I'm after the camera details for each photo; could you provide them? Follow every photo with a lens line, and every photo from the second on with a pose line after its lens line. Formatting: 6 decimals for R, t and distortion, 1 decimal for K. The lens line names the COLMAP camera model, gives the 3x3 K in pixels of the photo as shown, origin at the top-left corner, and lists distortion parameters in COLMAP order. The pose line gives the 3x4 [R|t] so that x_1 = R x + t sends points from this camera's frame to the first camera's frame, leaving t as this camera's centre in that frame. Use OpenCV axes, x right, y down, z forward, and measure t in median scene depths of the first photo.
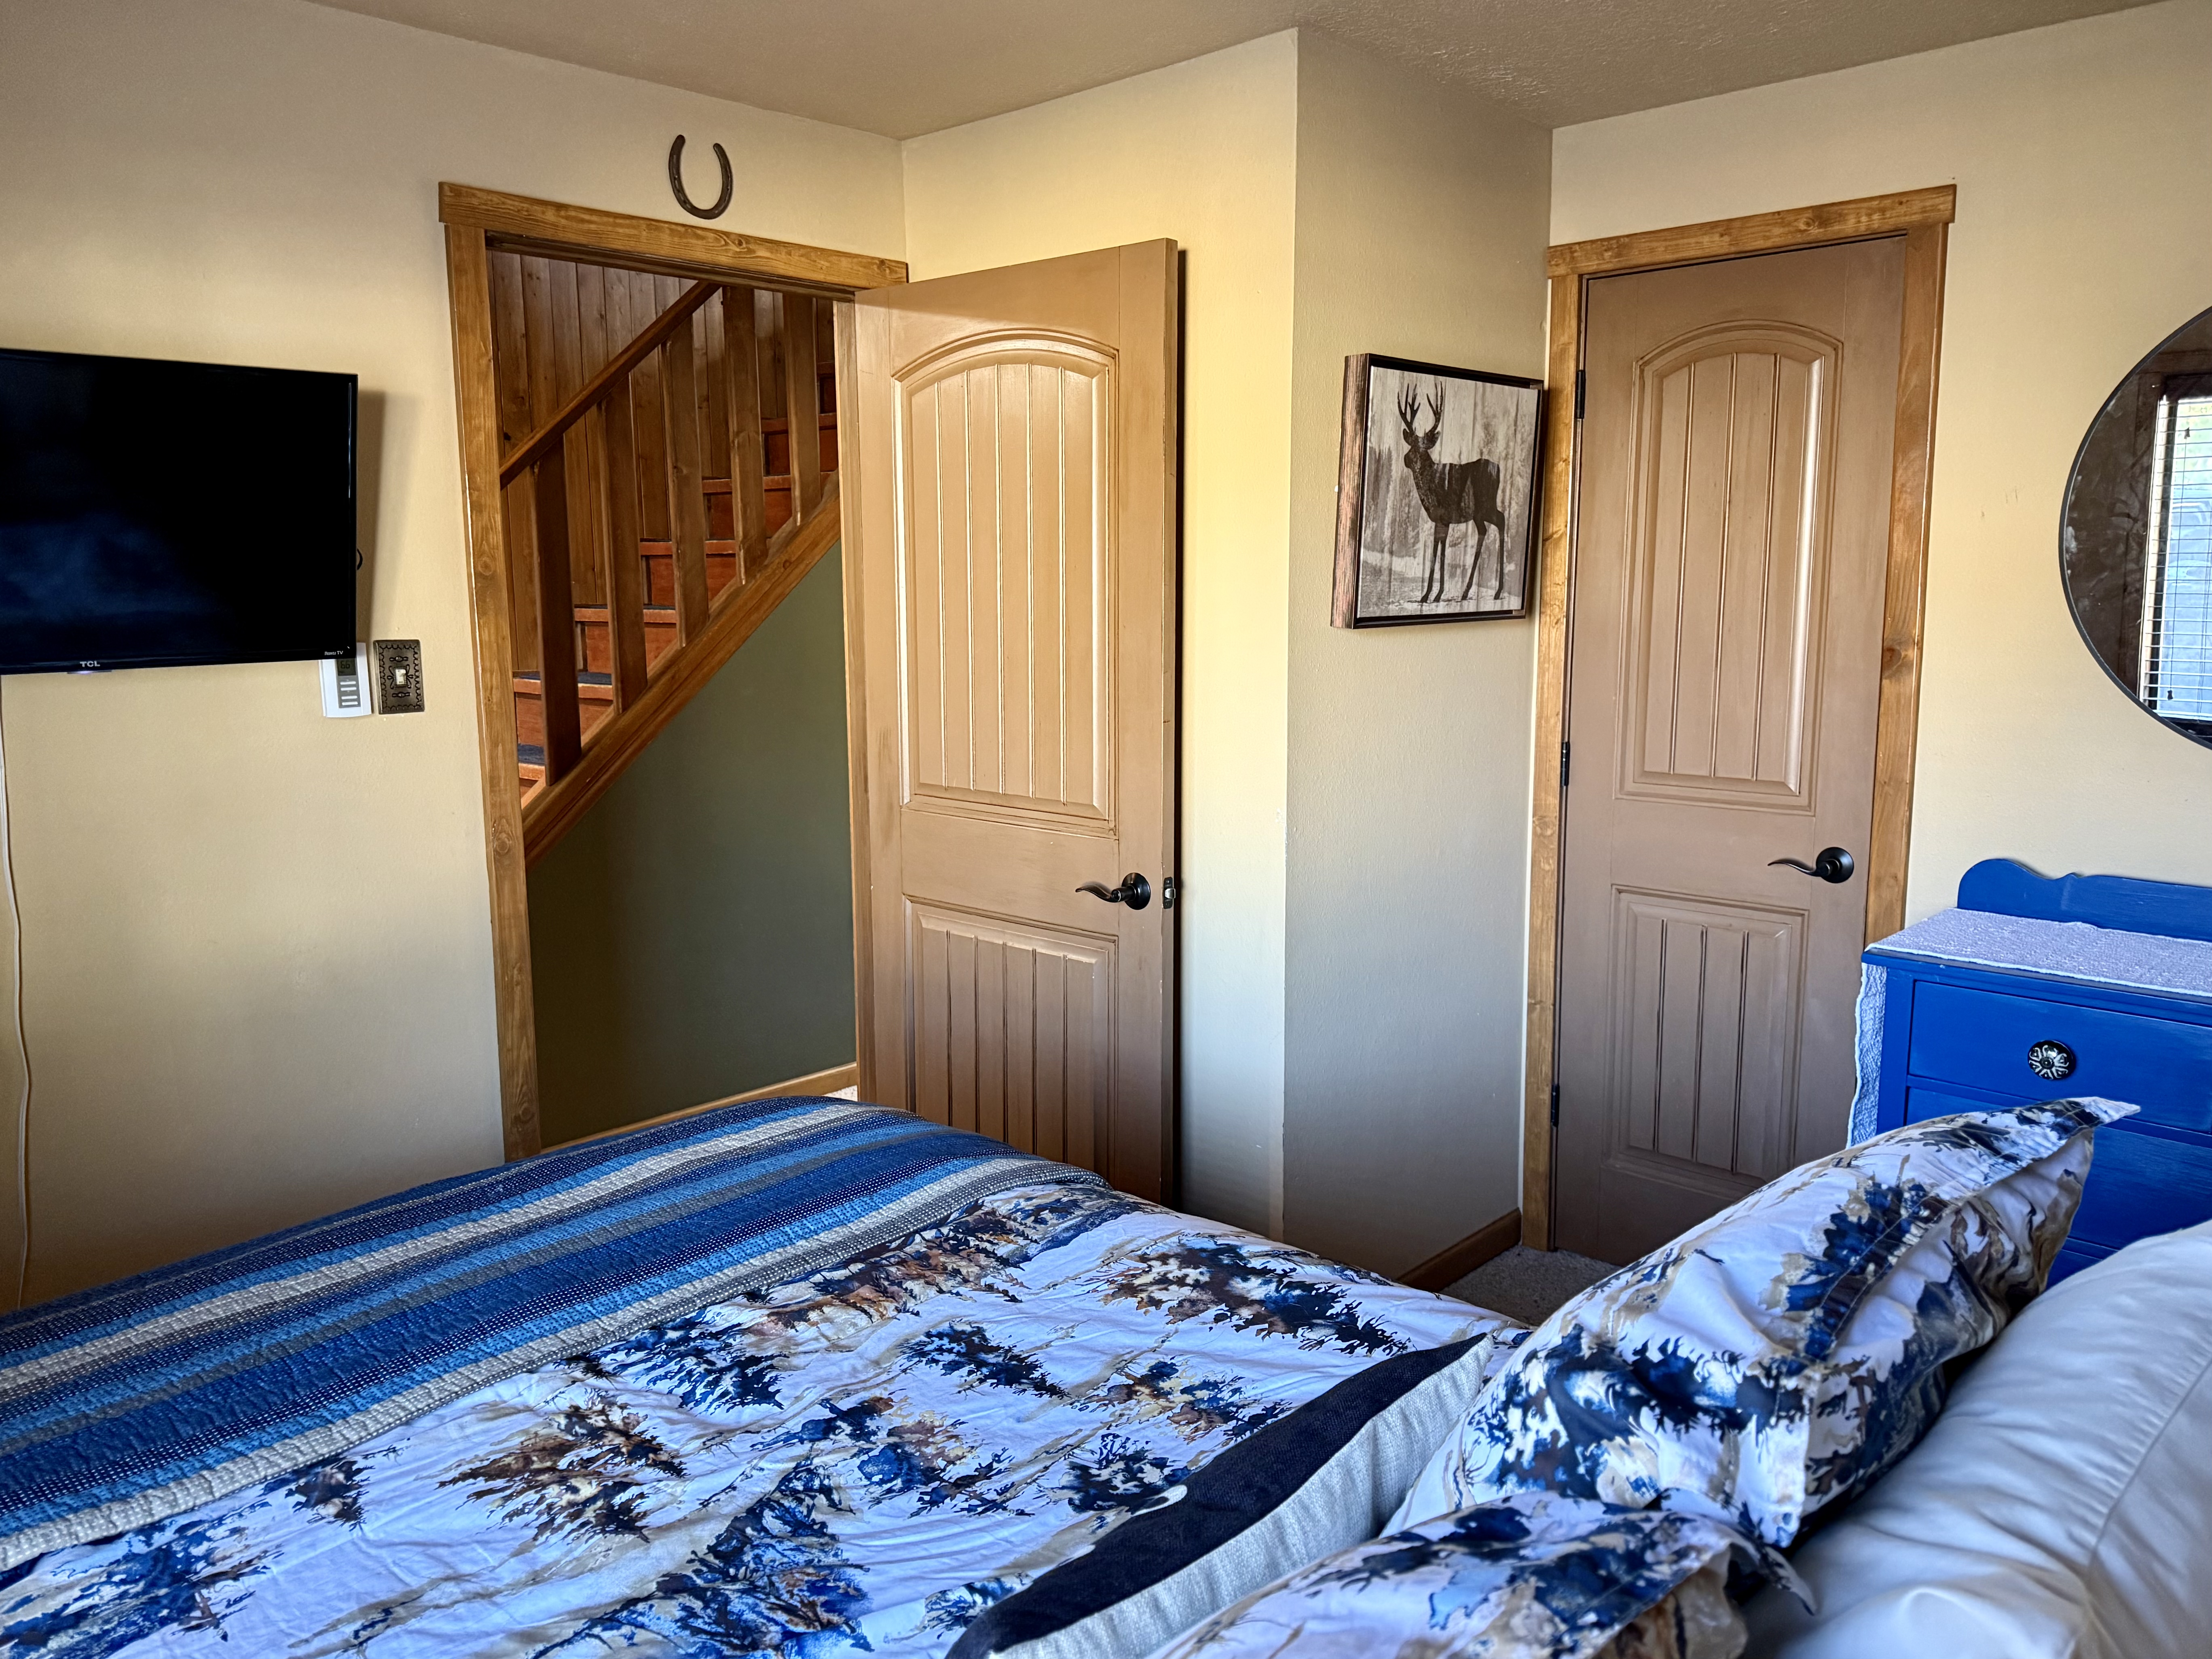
lens RADIAL K [[1640.3, 0, 1110.5], [0, 1640.3, 854.0], [0, 0, 1]] dist [0.155818, -0.292545]
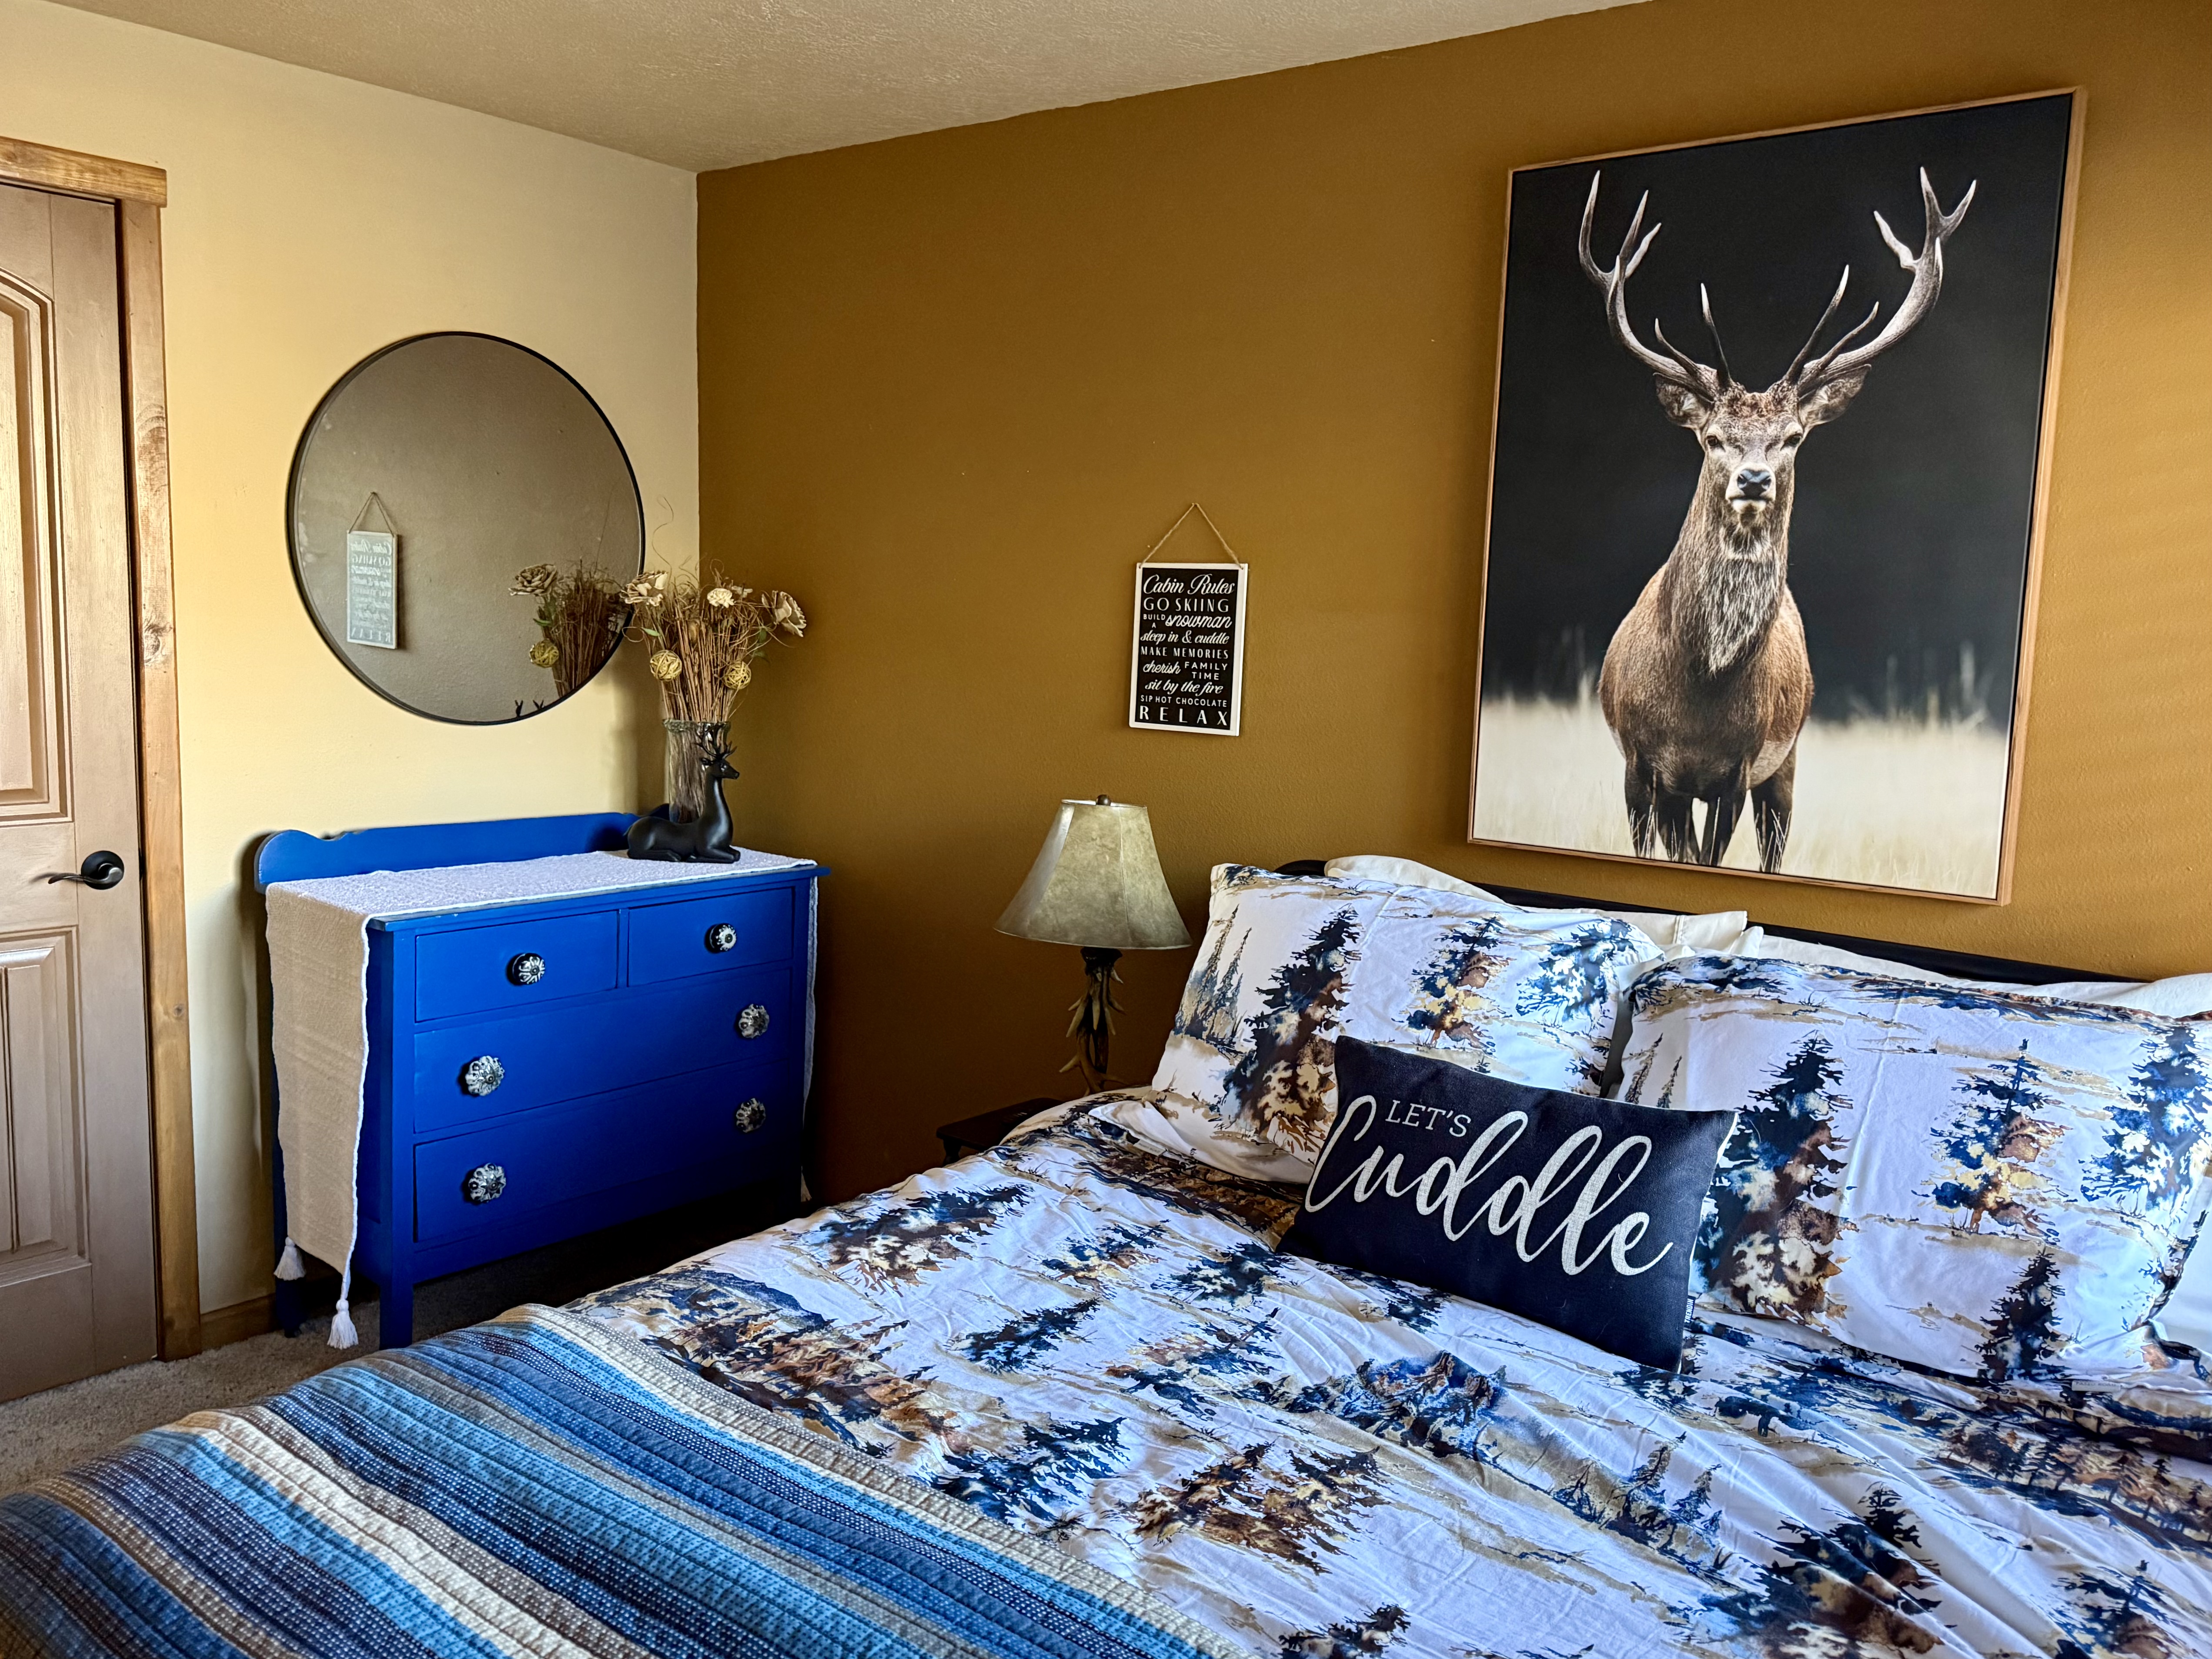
lens RADIAL K [[1739.4, 0, 1098.7], [0, 1739.4, 838.8], [0, 0, 1]] dist [0.194901, -0.371410]
pose [[-0.070163, -0.136073, 0.988211, -1.133006], [0.136776, 0.979984, 0.144651, -0.158468], [-0.988114, 0.145313, -0.050147, 0.956458]]
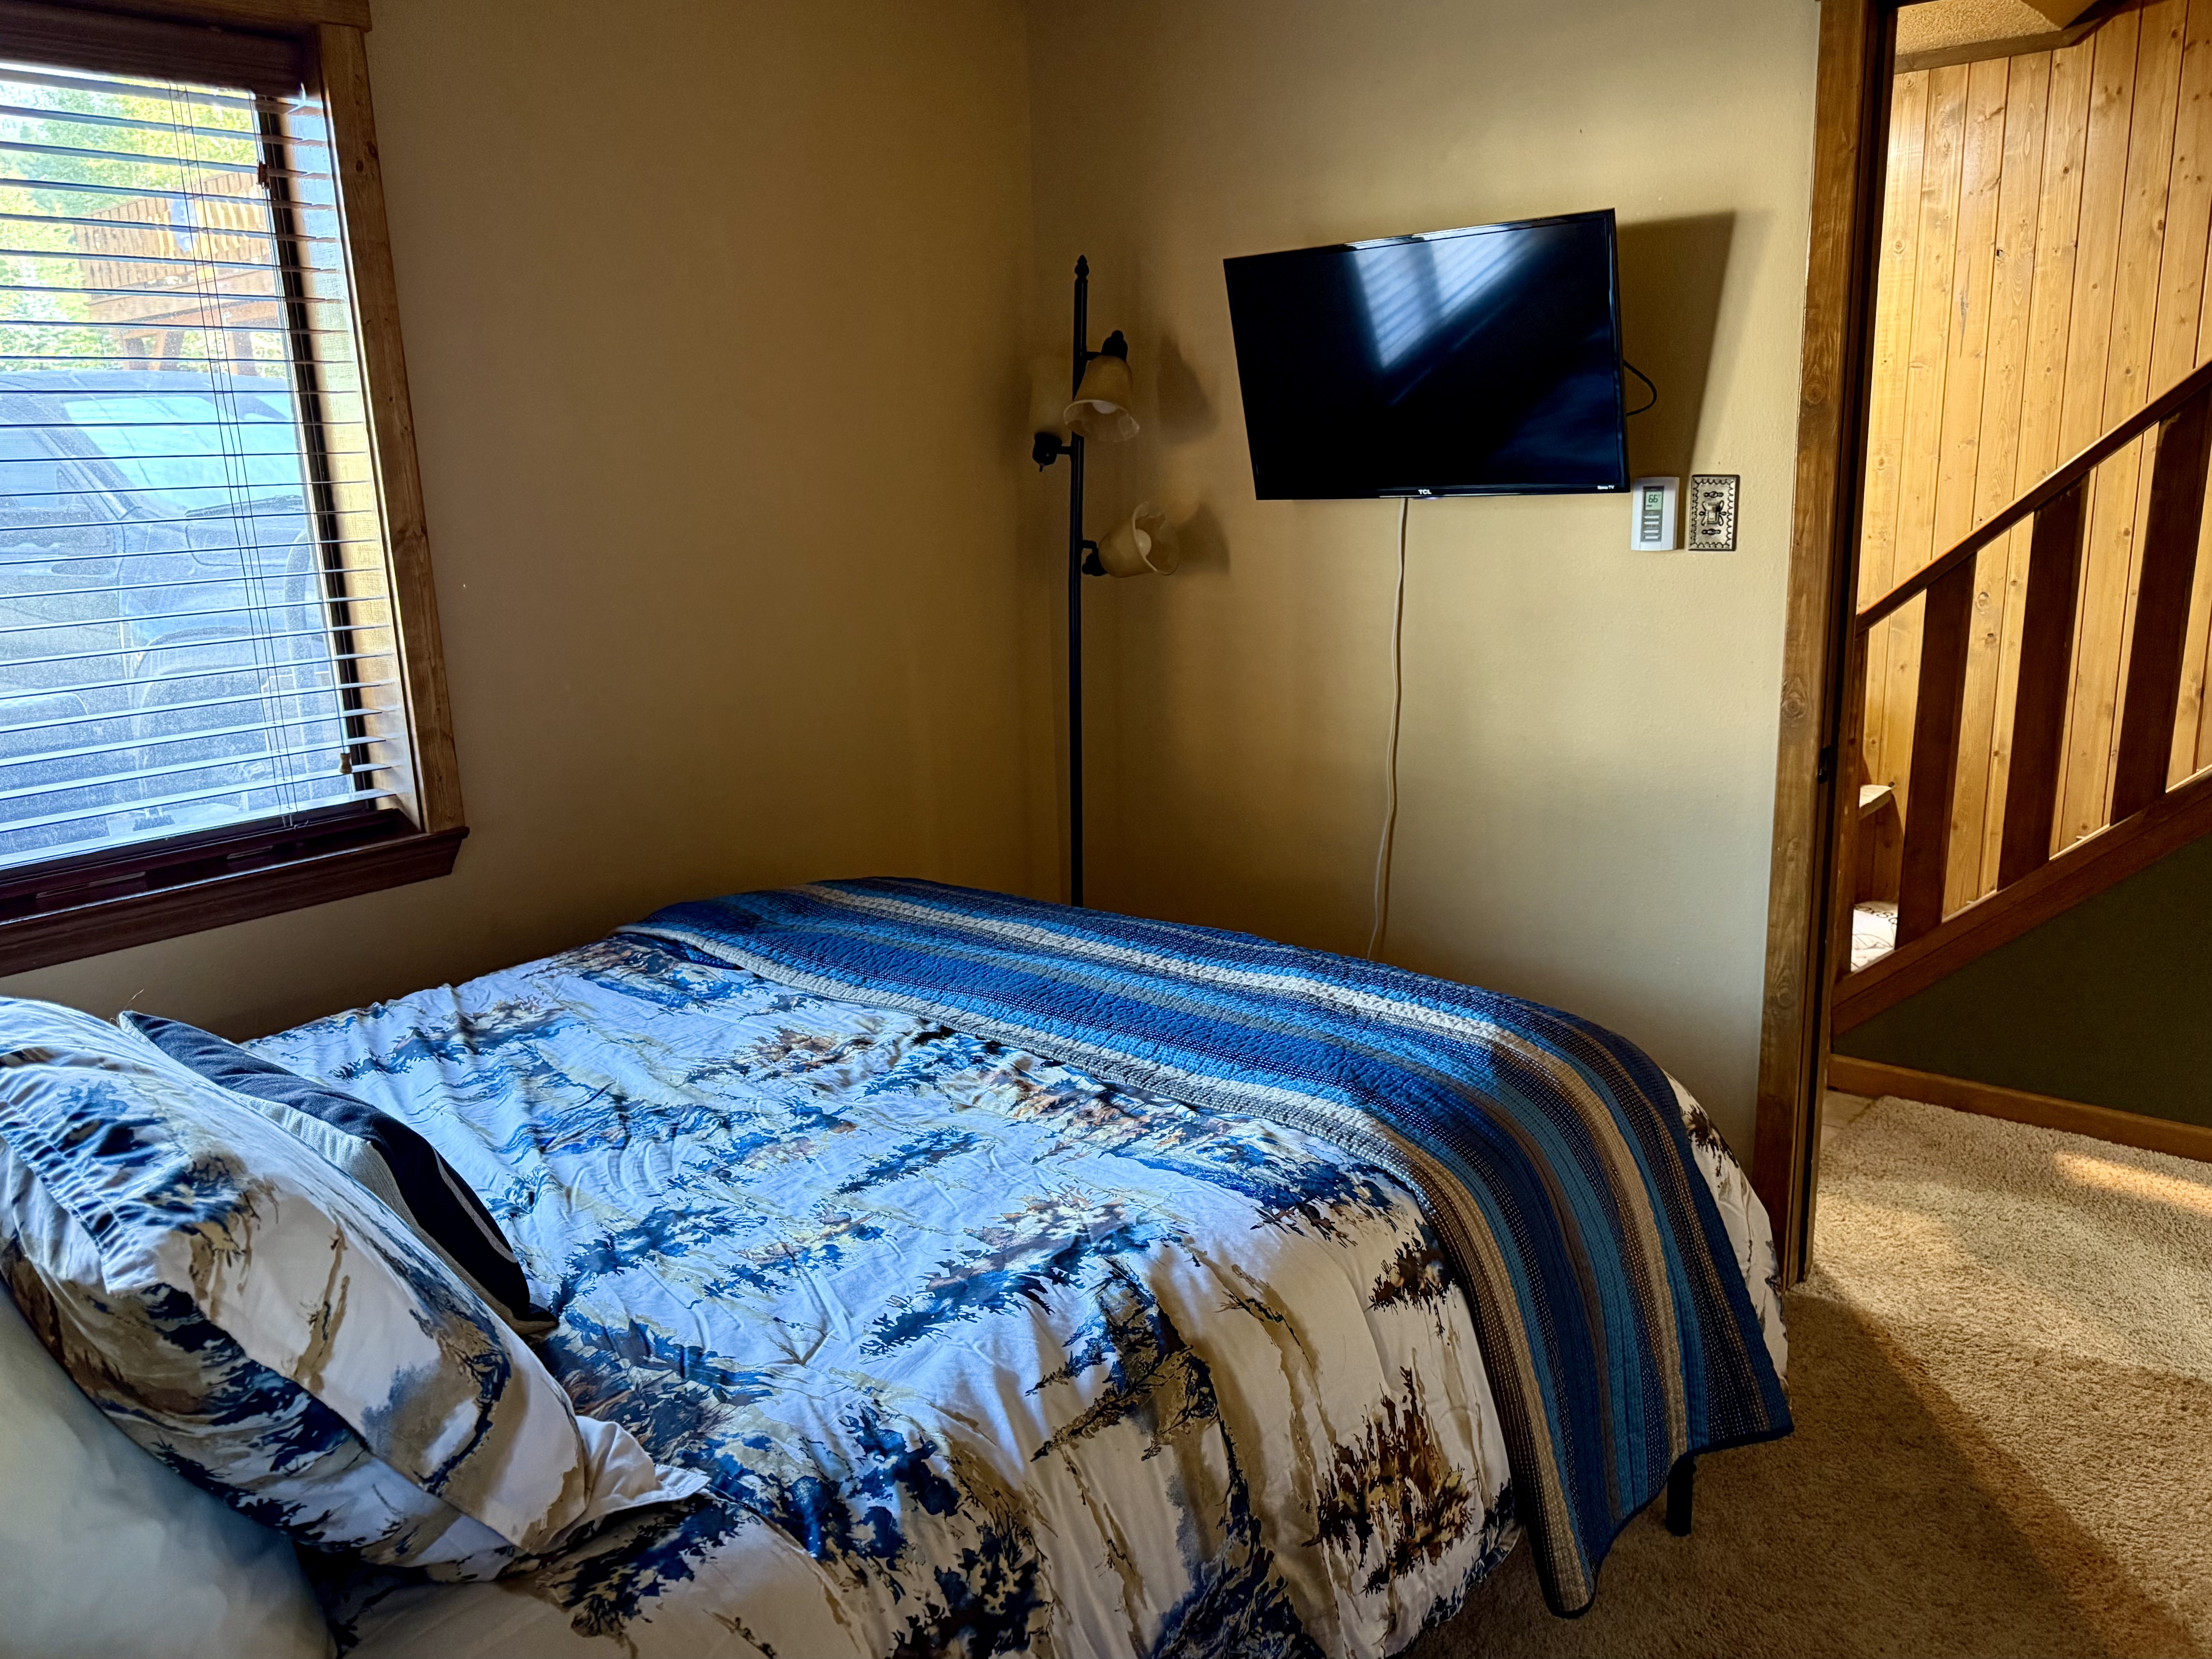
lens RADIAL K [[1638.8, 0, 1077.4], [0, 1638.8, 831.9], [0, 0, 1]] dist [0.099450, -0.083648]
pose [[0.028045, 0.237824, -0.970903, 0.934004], [-0.133041, 0.963532, 0.232176, -0.173996], [0.990714, 0.122658, 0.058662, 1.004637]]
